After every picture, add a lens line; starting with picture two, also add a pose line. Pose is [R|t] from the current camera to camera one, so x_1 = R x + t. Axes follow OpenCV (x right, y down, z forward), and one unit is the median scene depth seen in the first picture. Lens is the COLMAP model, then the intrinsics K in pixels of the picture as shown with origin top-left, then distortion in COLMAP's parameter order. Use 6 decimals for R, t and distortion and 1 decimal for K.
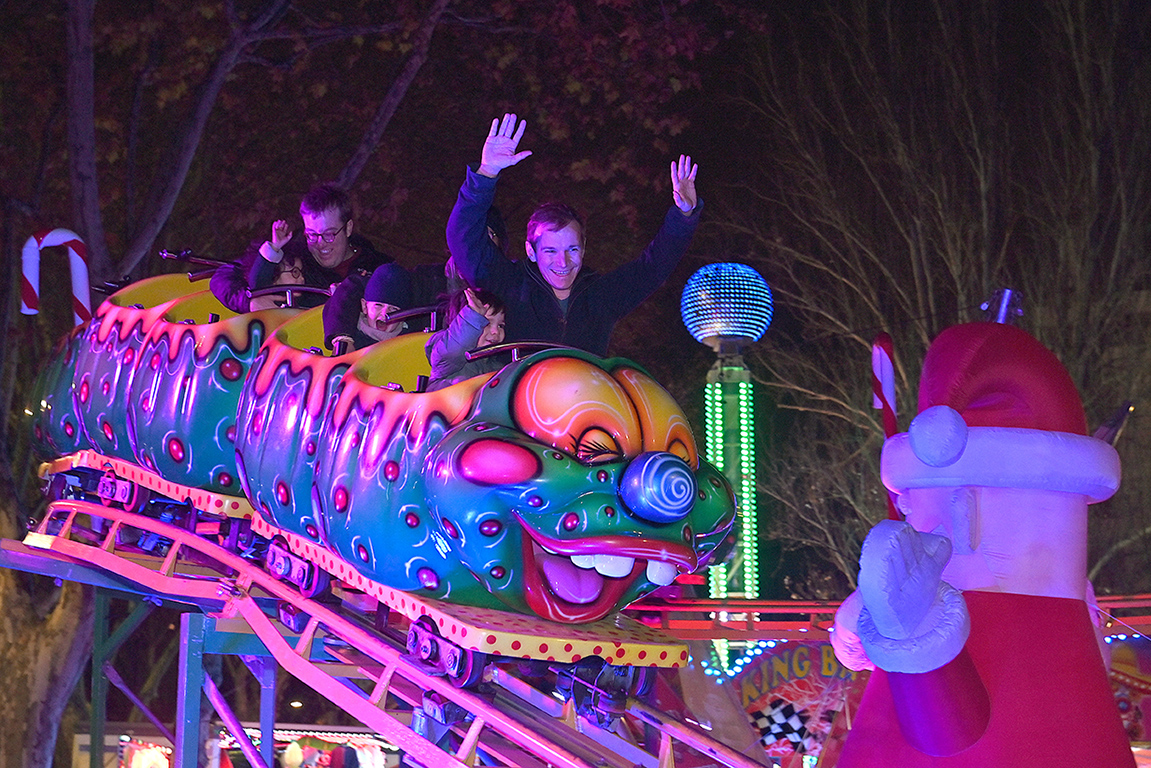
lens RADIAL K [[2154.4, 0, 596.5], [0, 2154.4, 403.8], [0, 0, 1]] dist [0.060753, 0.000000]
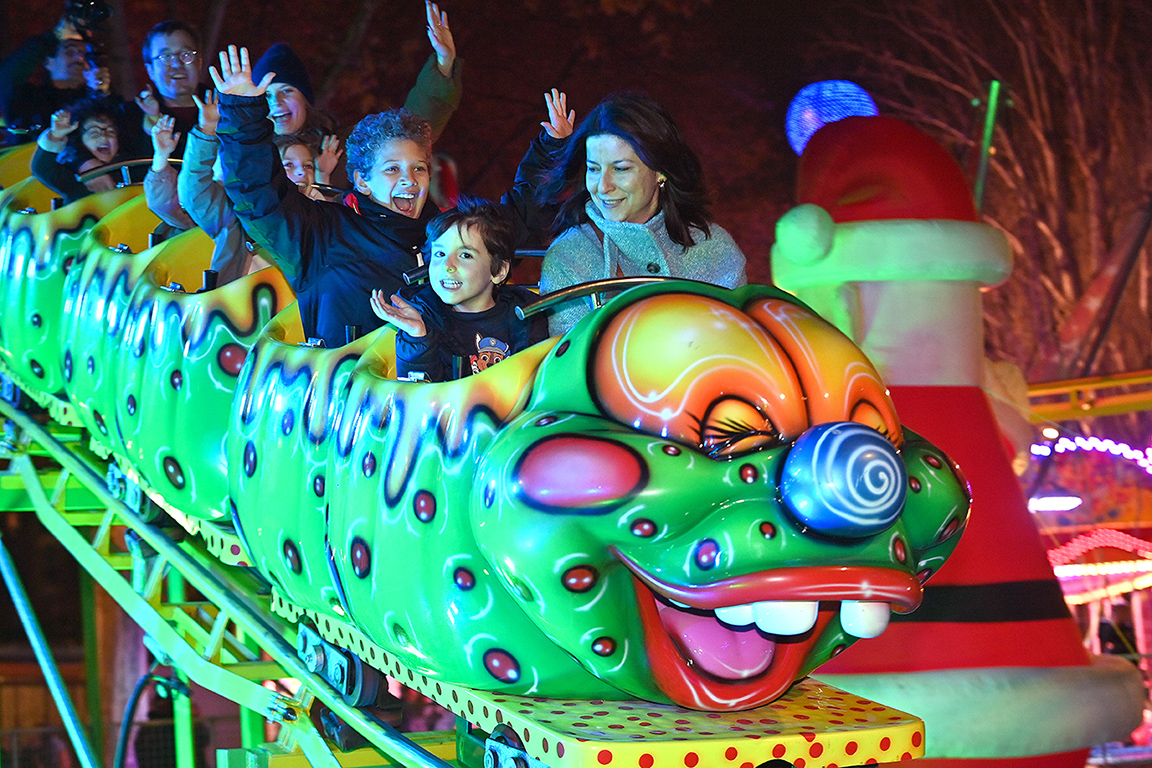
lens RADIAL K [[2243.6, 0, 551.8], [0, 2243.6, 427.8], [0, 0, 1]] dist [0.100606, 0.000000]
pose [[0.987146, -0.125953, -0.098381, 0.011127], [0.126686, 0.991942, 0.001211, 0.011886], [0.097436, -0.013659, 0.995148, 0.334827]]
